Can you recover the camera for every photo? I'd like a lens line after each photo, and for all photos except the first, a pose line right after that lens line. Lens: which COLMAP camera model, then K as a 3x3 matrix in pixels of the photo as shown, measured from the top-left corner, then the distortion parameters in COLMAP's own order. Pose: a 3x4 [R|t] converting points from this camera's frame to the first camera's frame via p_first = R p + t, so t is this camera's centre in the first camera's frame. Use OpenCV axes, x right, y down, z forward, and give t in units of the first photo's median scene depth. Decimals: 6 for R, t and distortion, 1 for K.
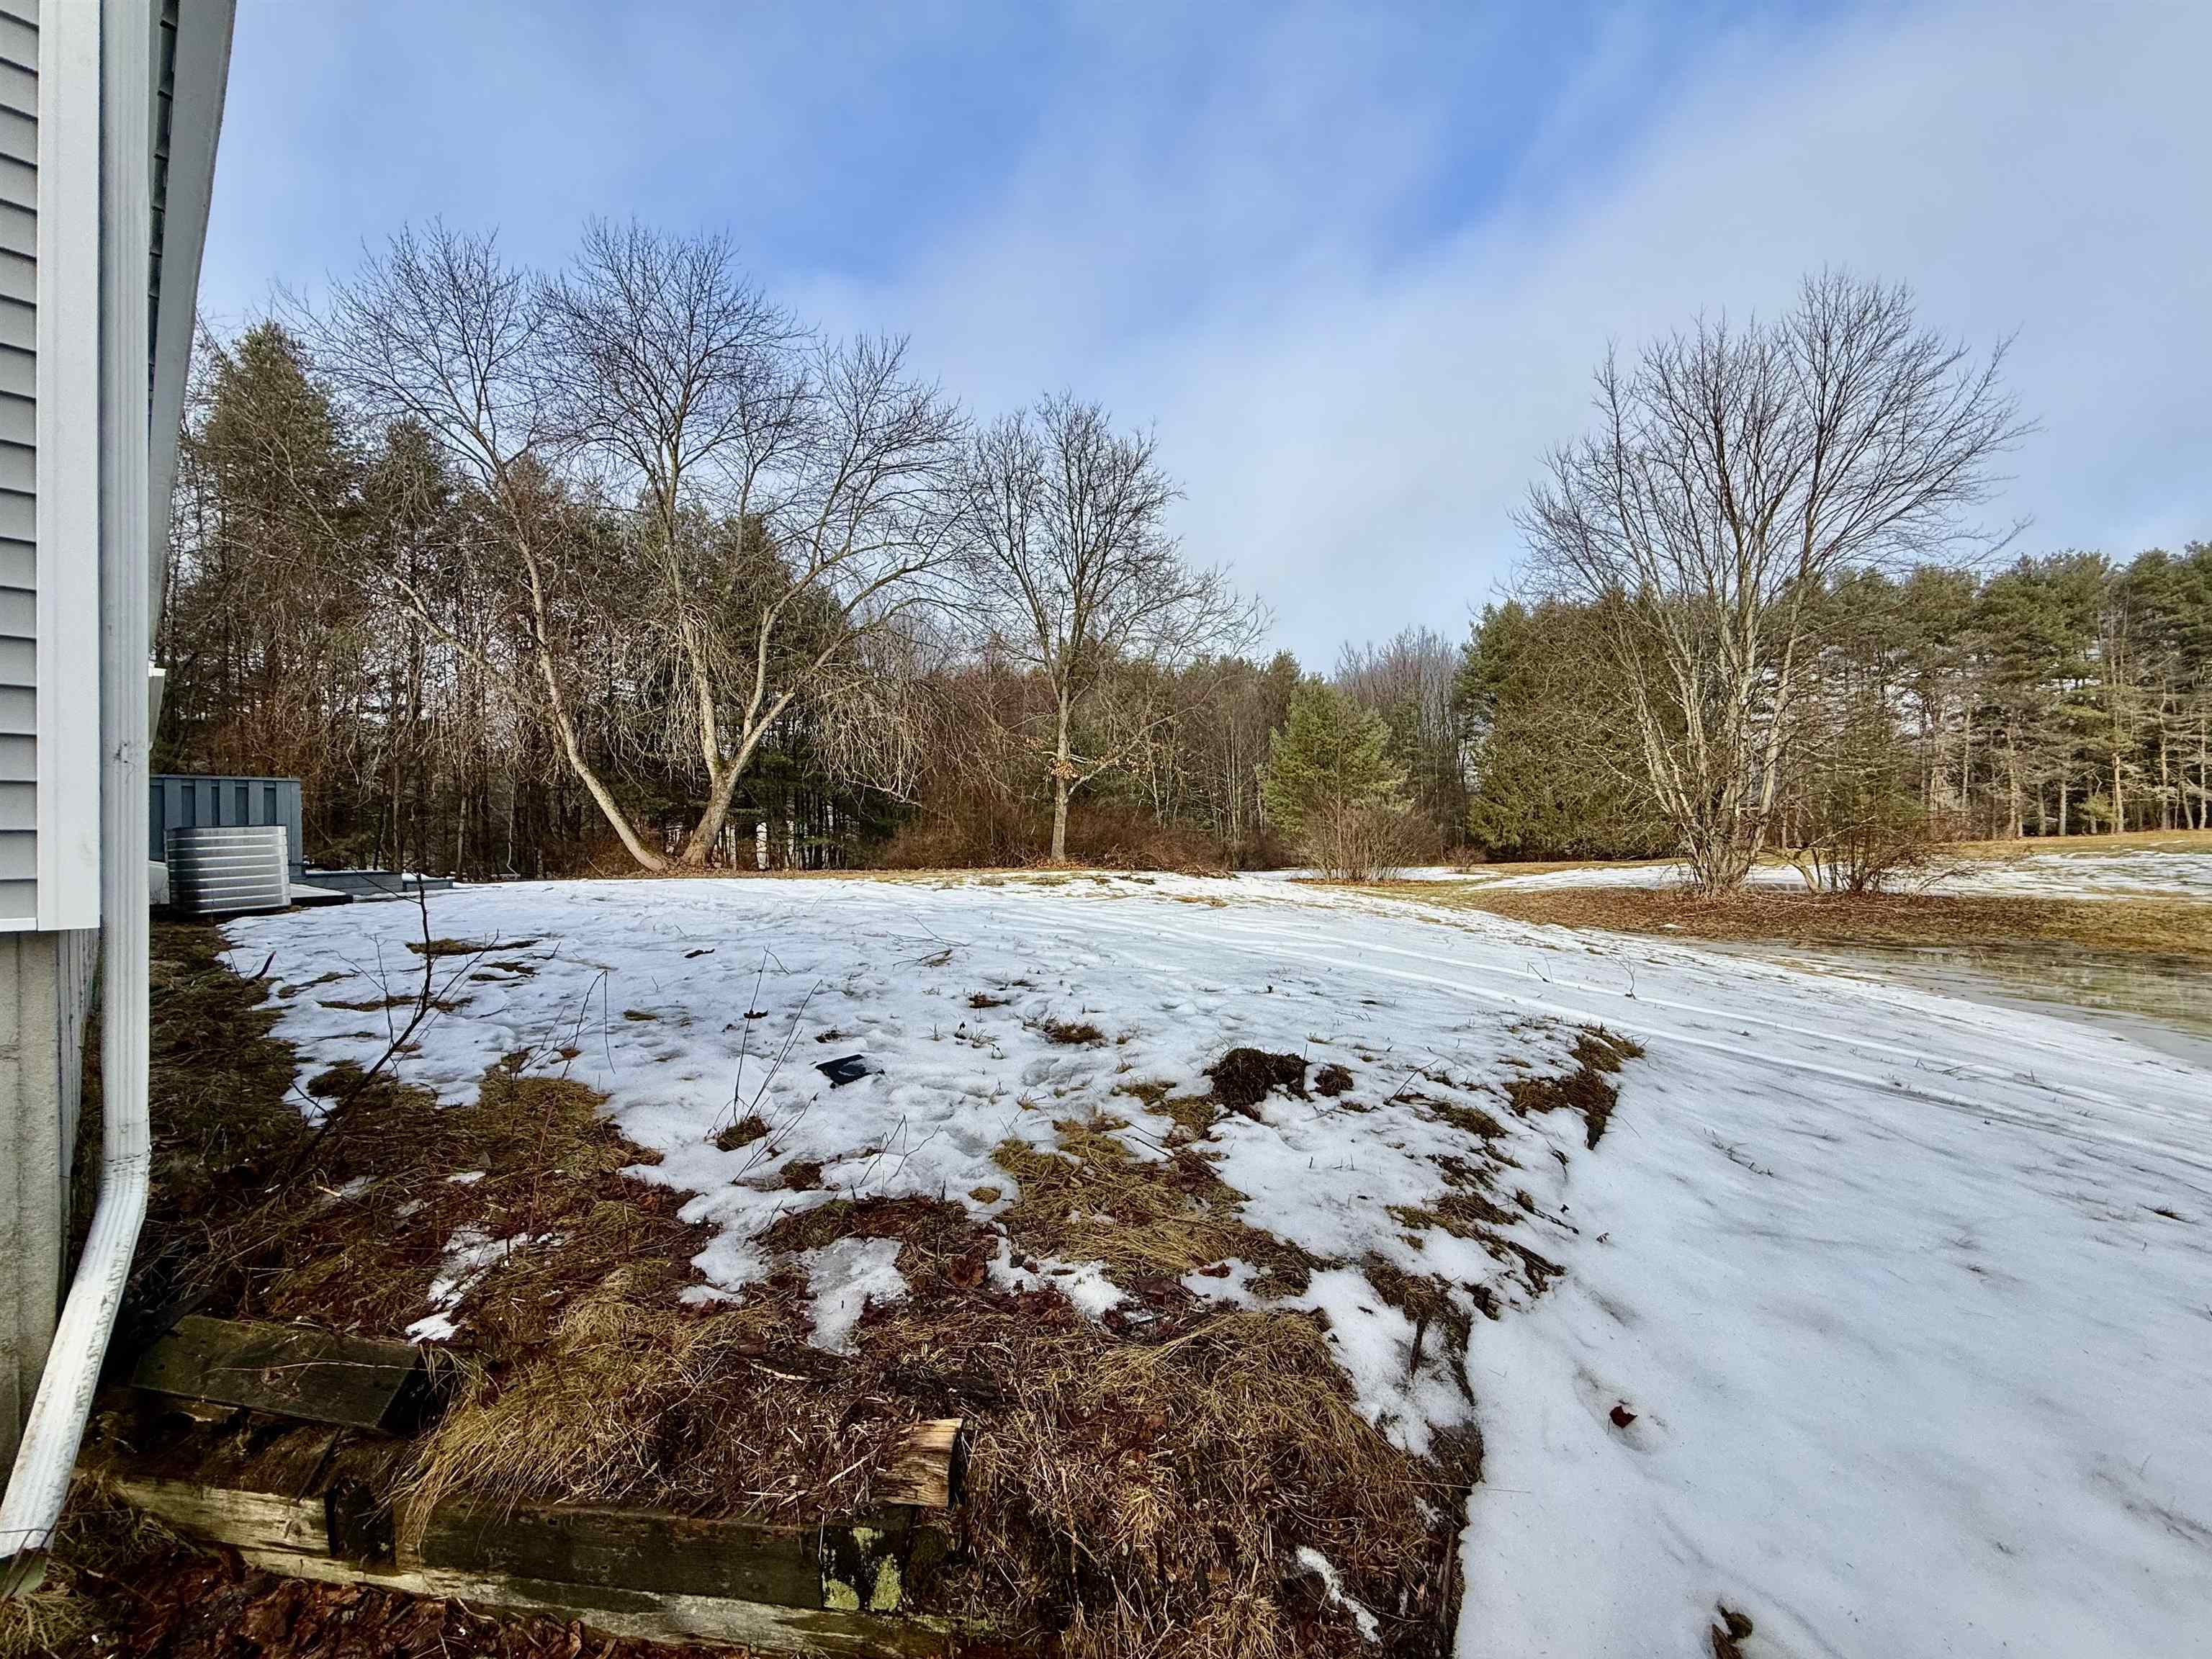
lens RADIAL K [[884.1, 0, 1104.8], [0, 884.1, 833.2], [0, 0, 1]] dist [-0.000035, 0.000012]
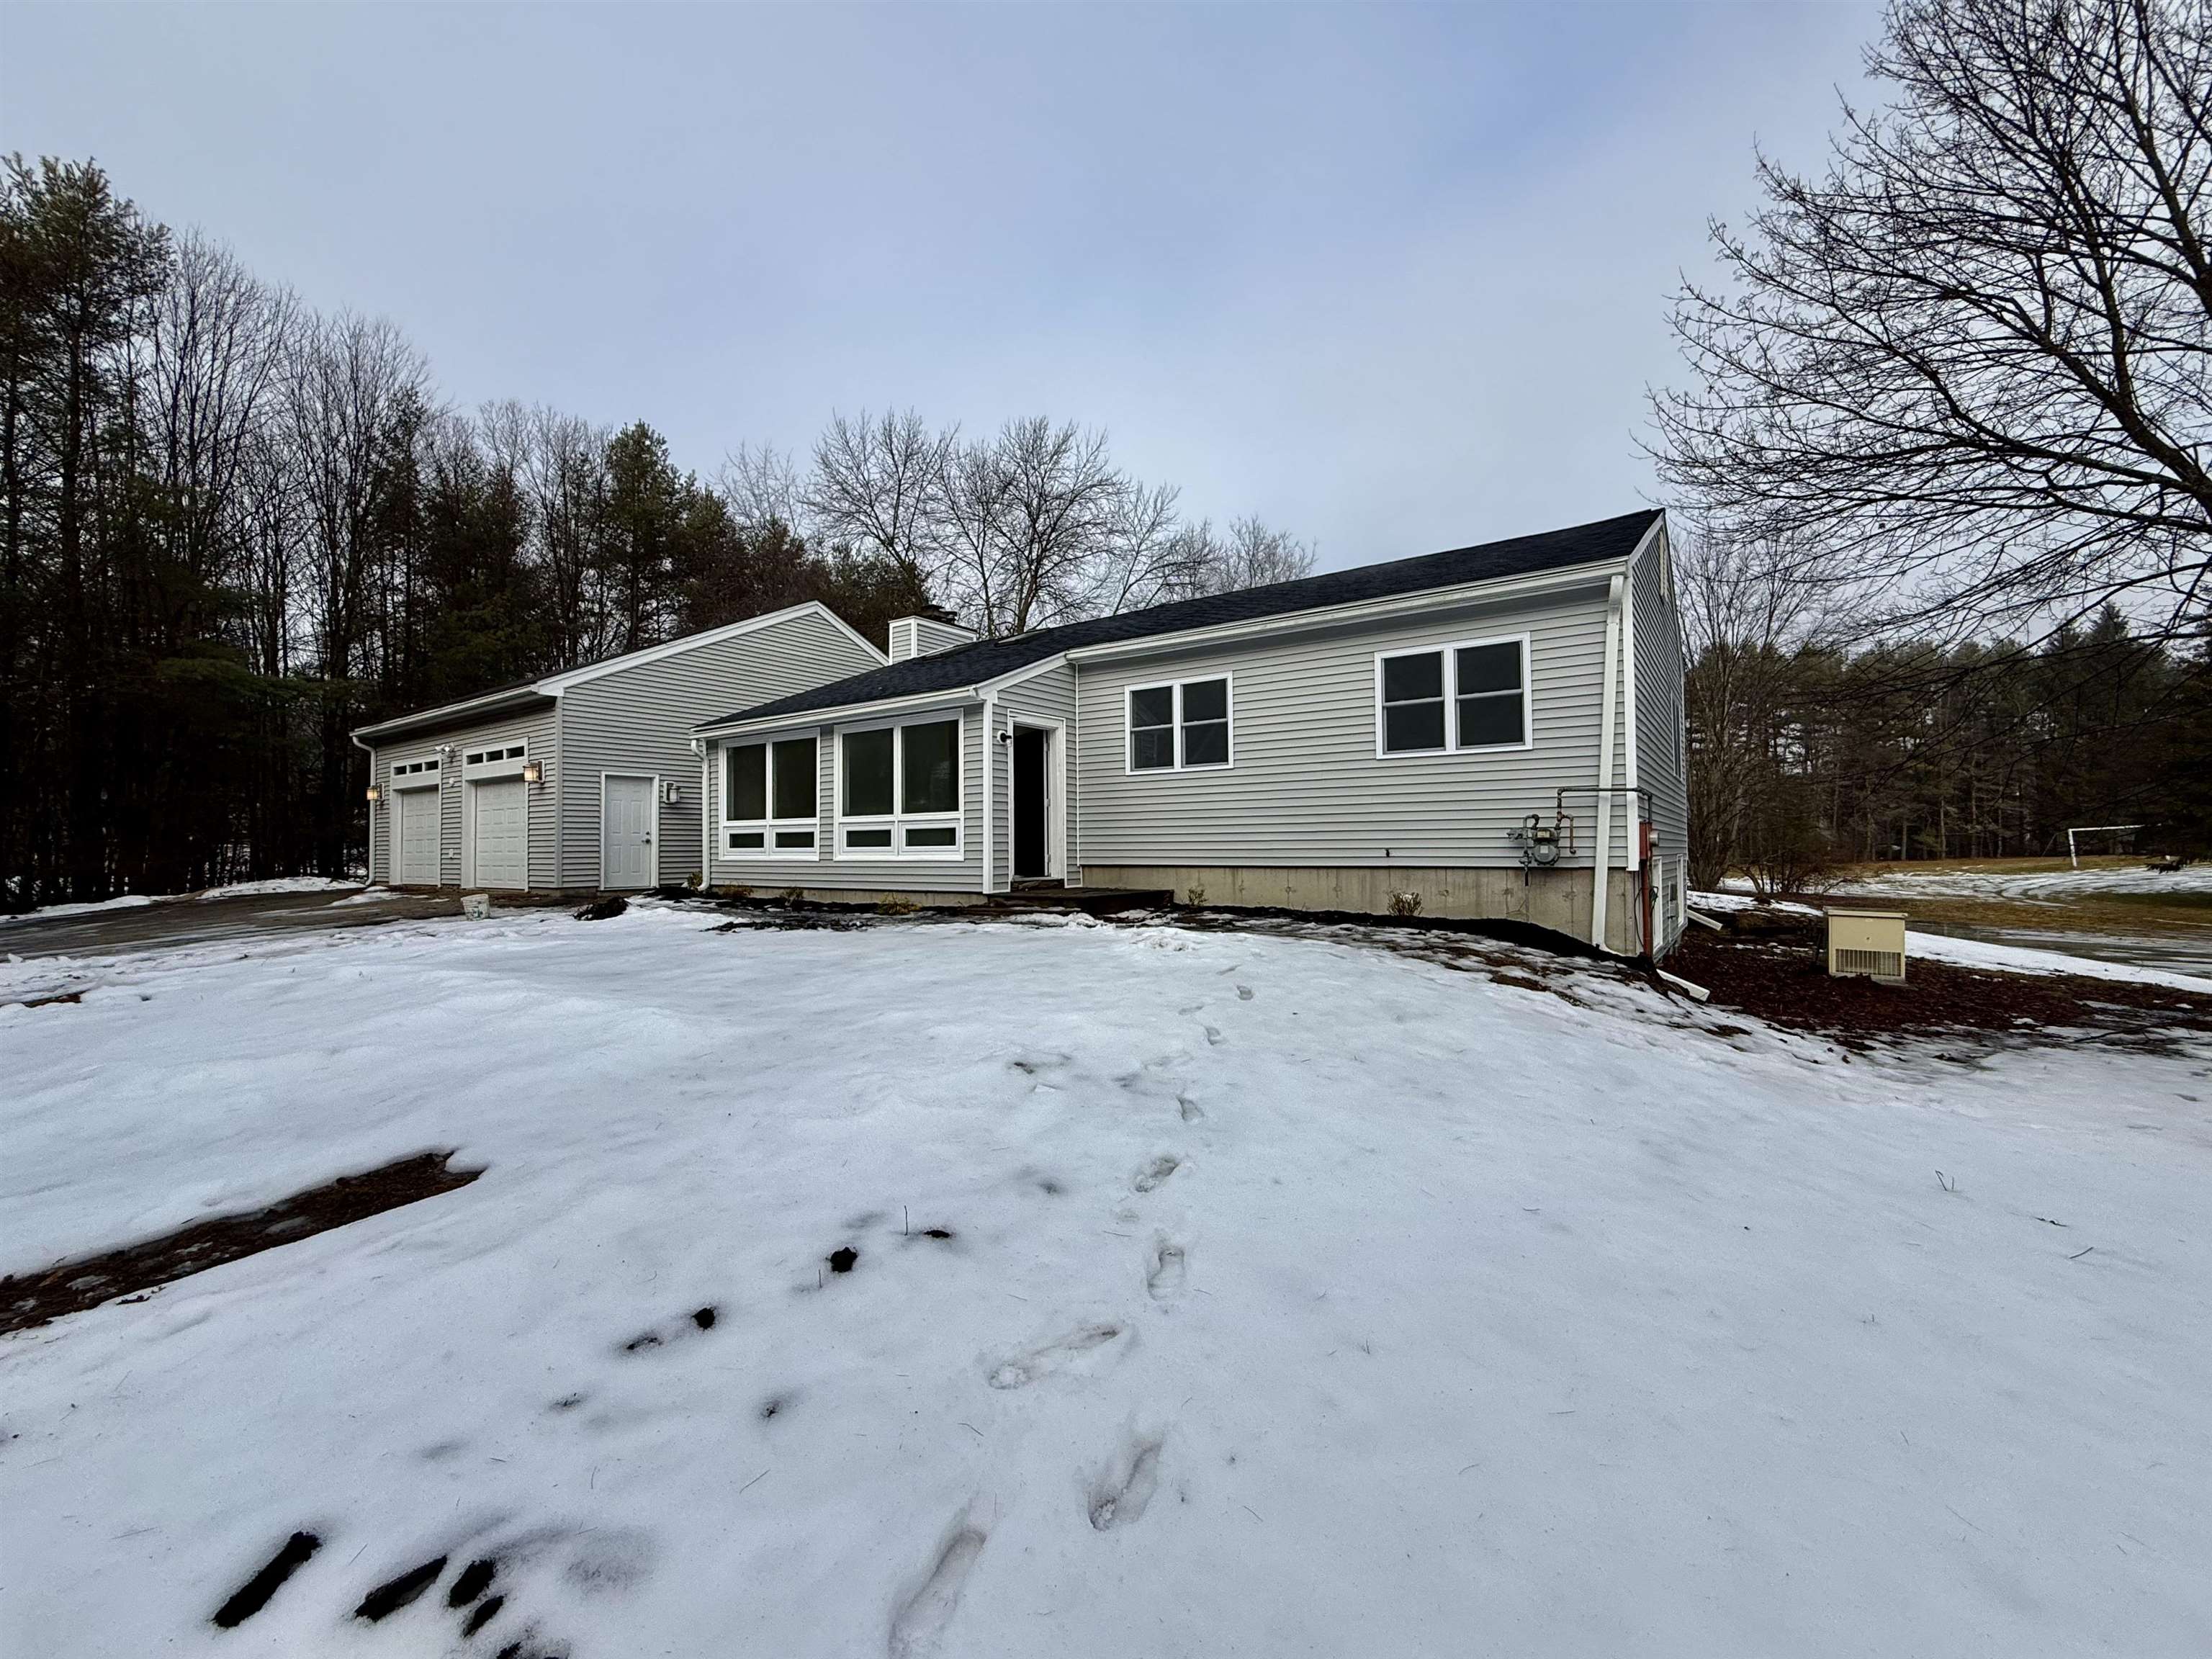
lens RADIAL K [[914.2, 0, 1106.0], [0, 914.2, 829.5], [0, 0, 1]] dist [-0.001158, -0.000278]
pose [[0.993732, 0.024915, 0.108974, -0.224566], [-0.023716, 0.999643, -0.012284, 0.001947], [-0.109241, 0.009622, 0.993969, -0.202167]]
